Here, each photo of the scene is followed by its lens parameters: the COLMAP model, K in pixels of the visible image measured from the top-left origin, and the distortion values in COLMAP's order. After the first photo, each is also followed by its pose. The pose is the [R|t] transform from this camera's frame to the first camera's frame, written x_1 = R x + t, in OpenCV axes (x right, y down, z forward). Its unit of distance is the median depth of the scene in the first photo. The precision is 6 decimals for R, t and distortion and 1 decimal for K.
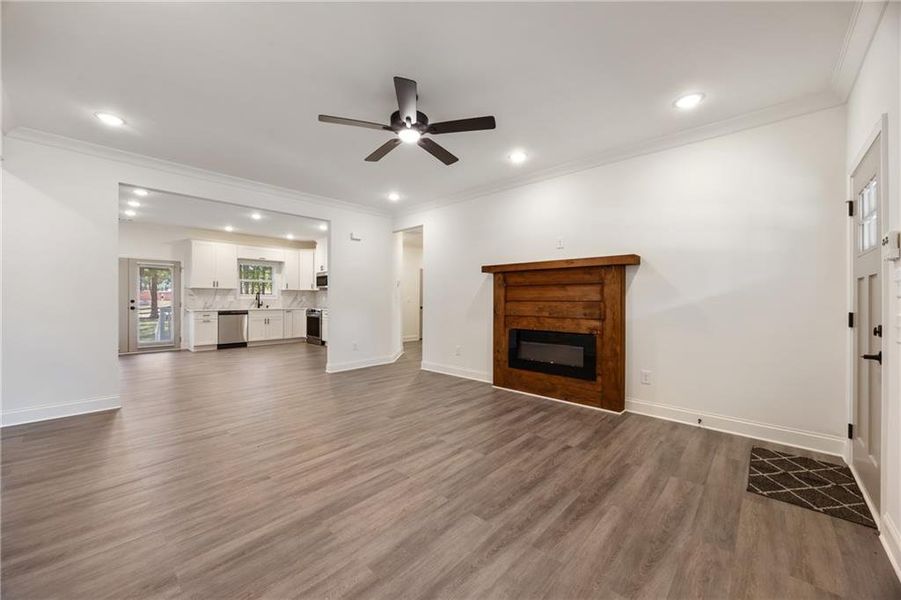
lens RADIAL K [[342.1, 0, 444.6], [0, 342.1, 300.5], [0, 0, 1]] dist [0.000287, 0.000089]
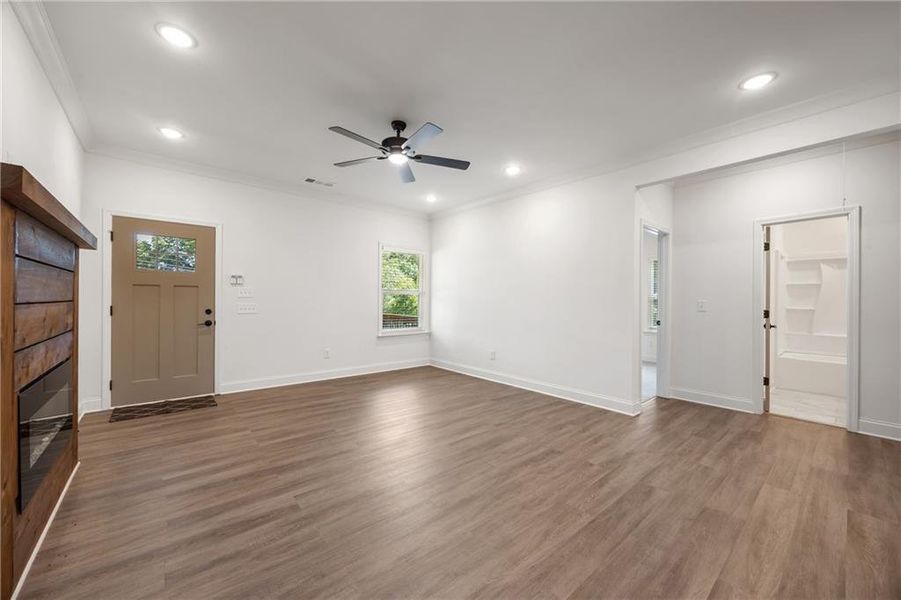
lens RADIAL K [[342.1, 0, 444.7], [0, 342.1, 297.5], [0, 0, 1]] dist [0.000287, 0.000089]
pose [[-0.993475, -0.011038, 0.113517, -0.278114], [-0.011603, 0.999923, -0.004315, -0.009292], [-0.113461, -0.005604, -0.993527, 1.492192]]
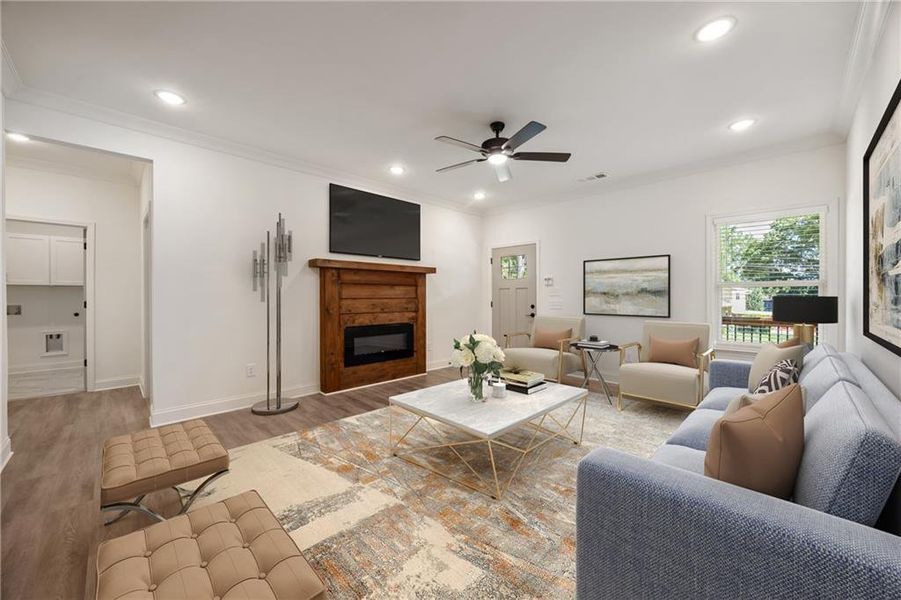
lens RADIAL K [[342.1, 0, 443.7], [0, 342.1, 297.1], [0, 0, 1]] dist [0.000287, 0.000089]
pose [[0.051758, -0.006520, 0.998638, -0.891933], [0.001307, 0.999978, 0.006461, -0.010212], [-0.998659, 0.000971, 0.051765, 0.784407]]
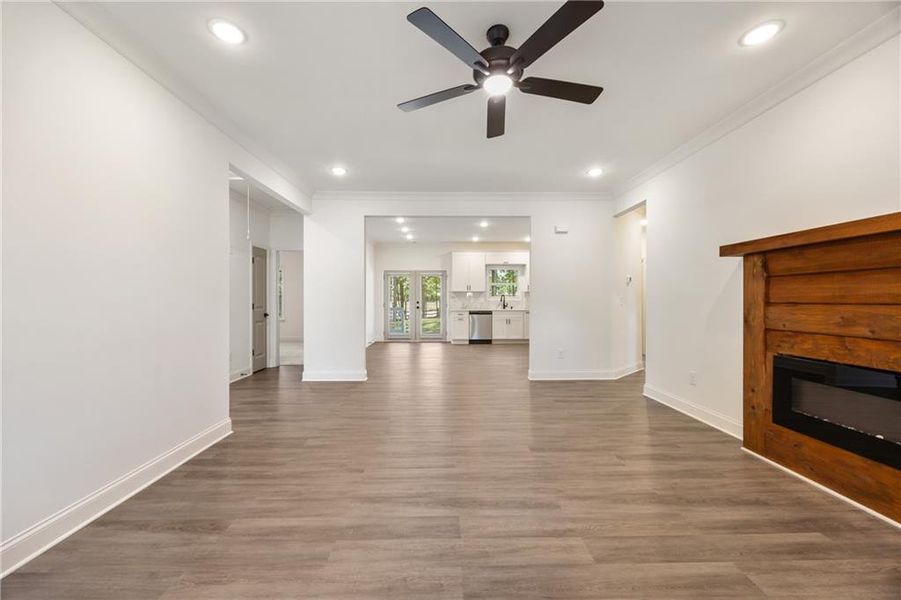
lens RADIAL K [[342.1, 0, 448.2], [0, 342.1, 301.1], [0, 0, 1]] dist [0.000287, 0.000089]
pose [[0.699174, -0.001492, -0.714950, 0.253554], [0.000384, 0.999998, -0.001712, -0.001891], [0.714952, 0.000923, 0.699173, 0.275137]]
